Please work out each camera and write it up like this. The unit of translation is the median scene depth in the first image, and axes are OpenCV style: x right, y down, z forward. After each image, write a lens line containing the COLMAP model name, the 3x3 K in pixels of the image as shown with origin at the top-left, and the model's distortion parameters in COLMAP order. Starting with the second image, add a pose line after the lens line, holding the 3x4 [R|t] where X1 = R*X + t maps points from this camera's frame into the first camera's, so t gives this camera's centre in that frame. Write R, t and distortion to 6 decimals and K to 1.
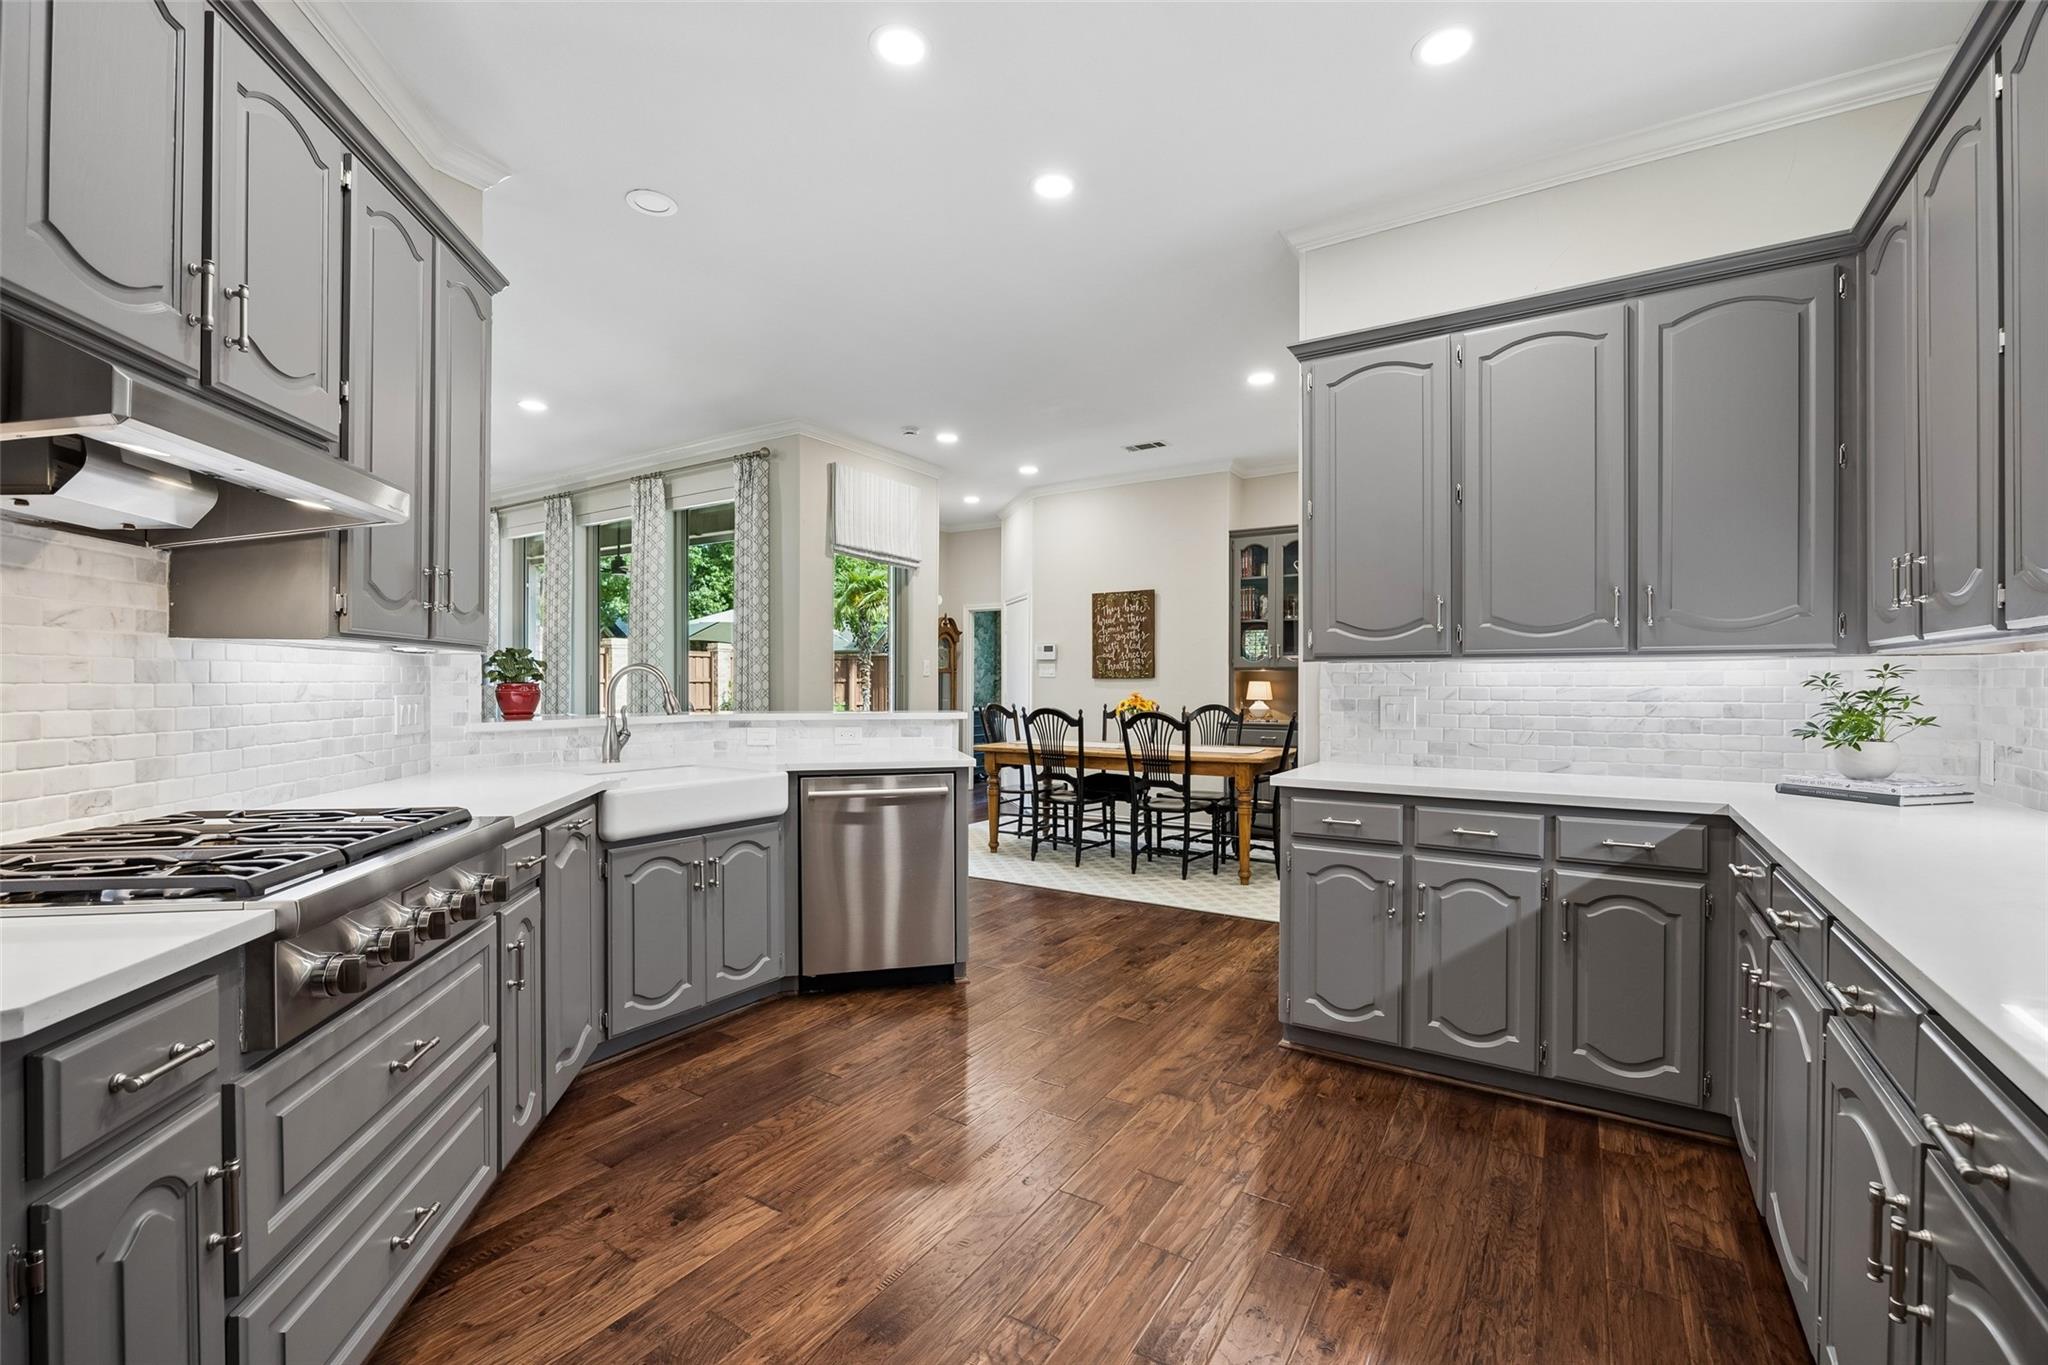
lens RADIAL K [[877.1, 0, 1020.2], [0, 877.1, 683.3], [0, 0, 1]] dist [-0.001545, -0.000106]
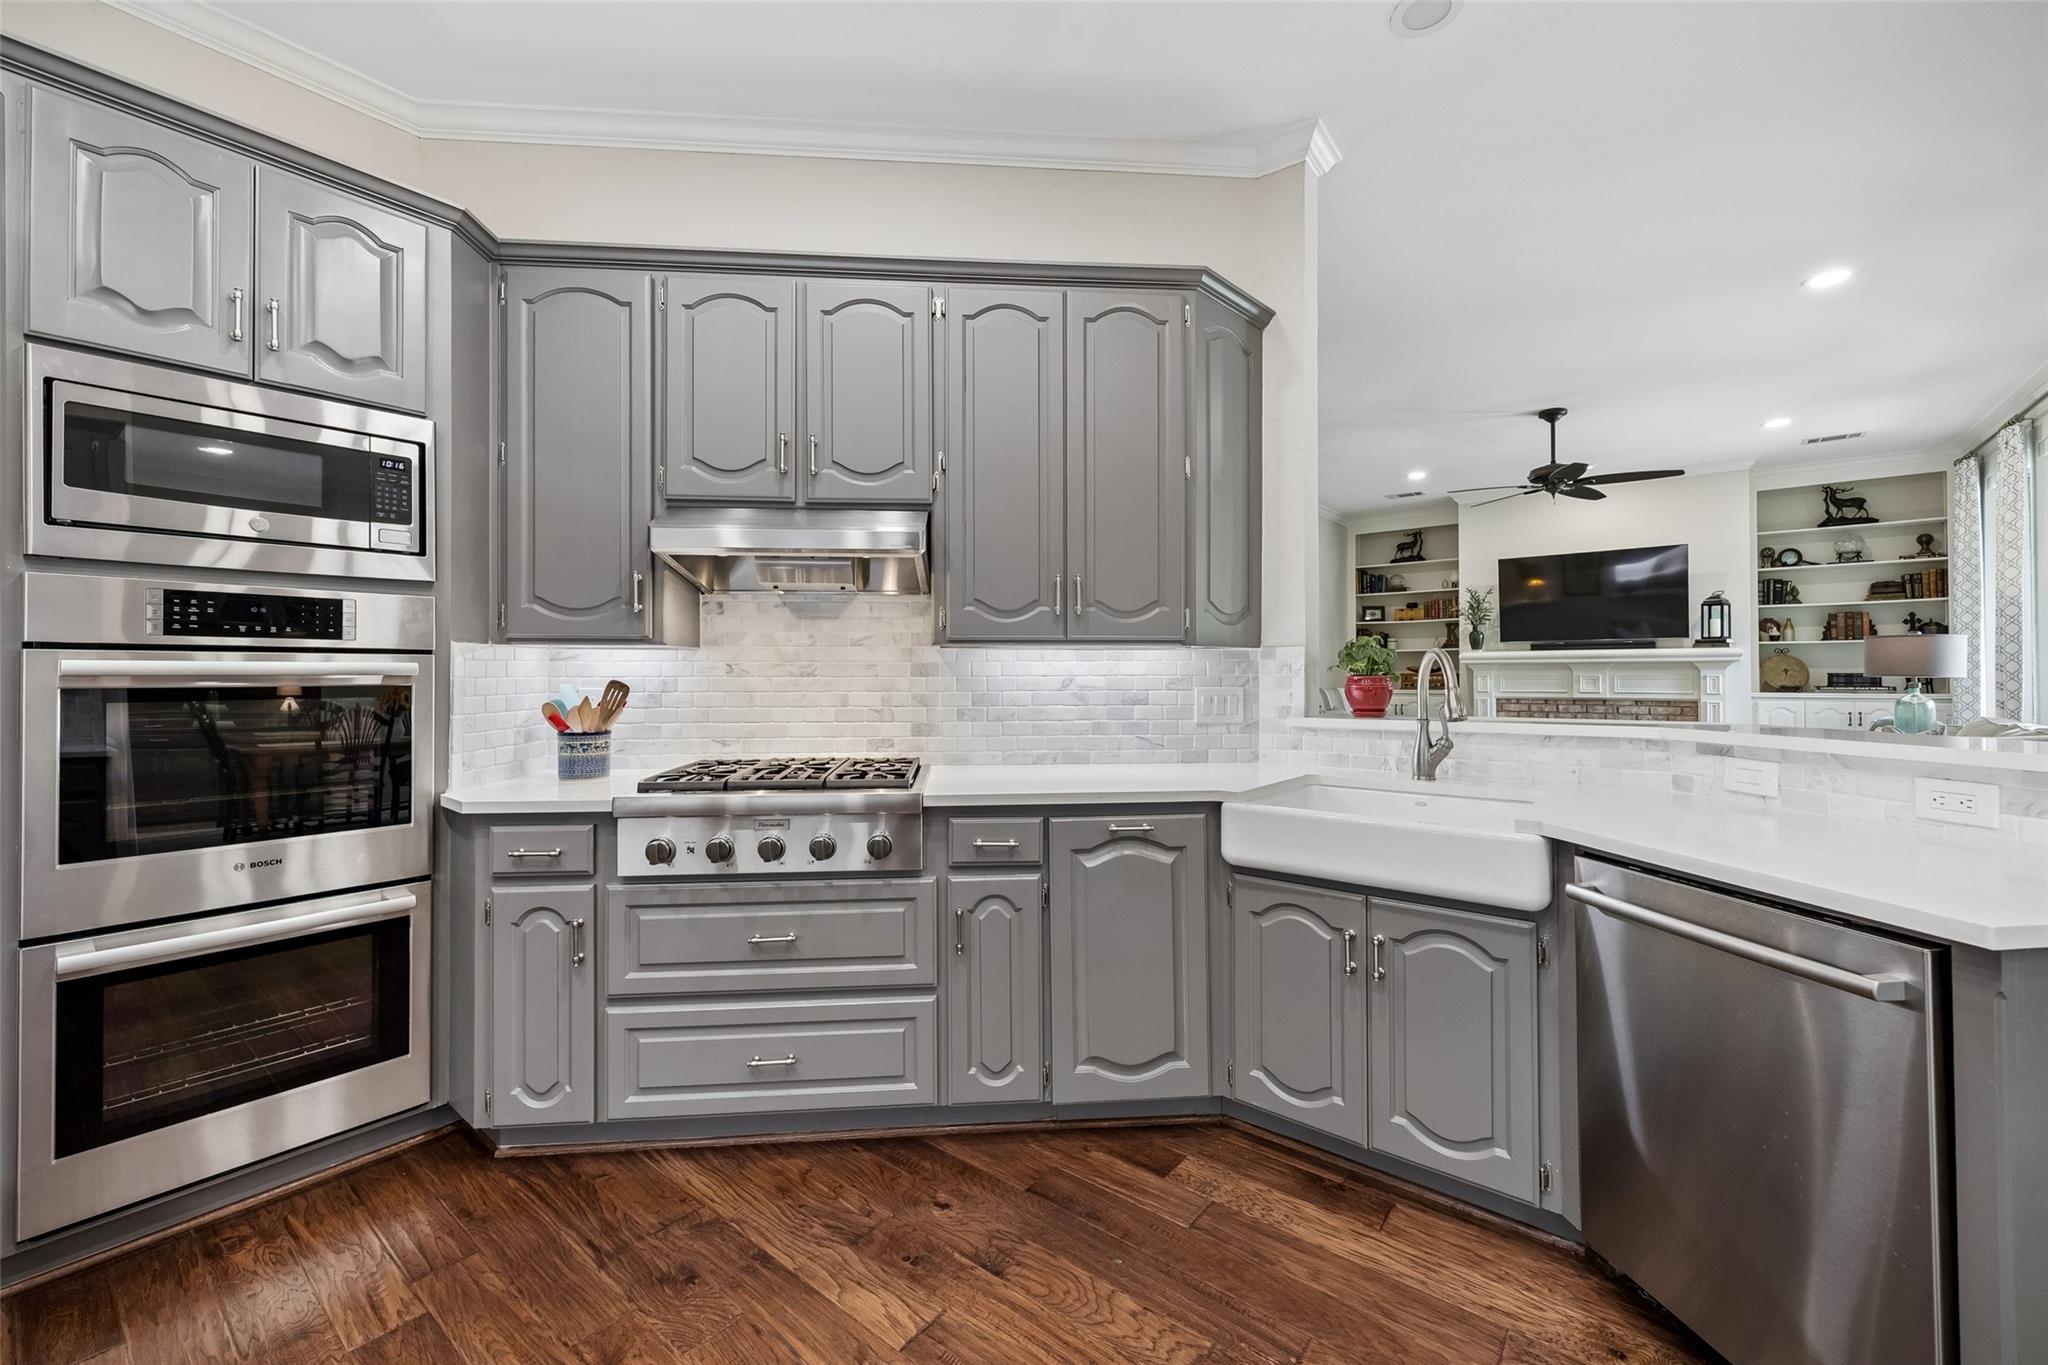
lens RADIAL K [[805.7, 0, 1019.4], [0, 805.7, 675.7], [0, 0, 1]] dist [0.000486, -0.000008]
pose [[-0.102449, -0.004505, -0.994728, 0.345636], [0.000844, 0.999989, -0.004616, 0.003712], [0.994738, -0.001313, -0.102444, 0.942066]]
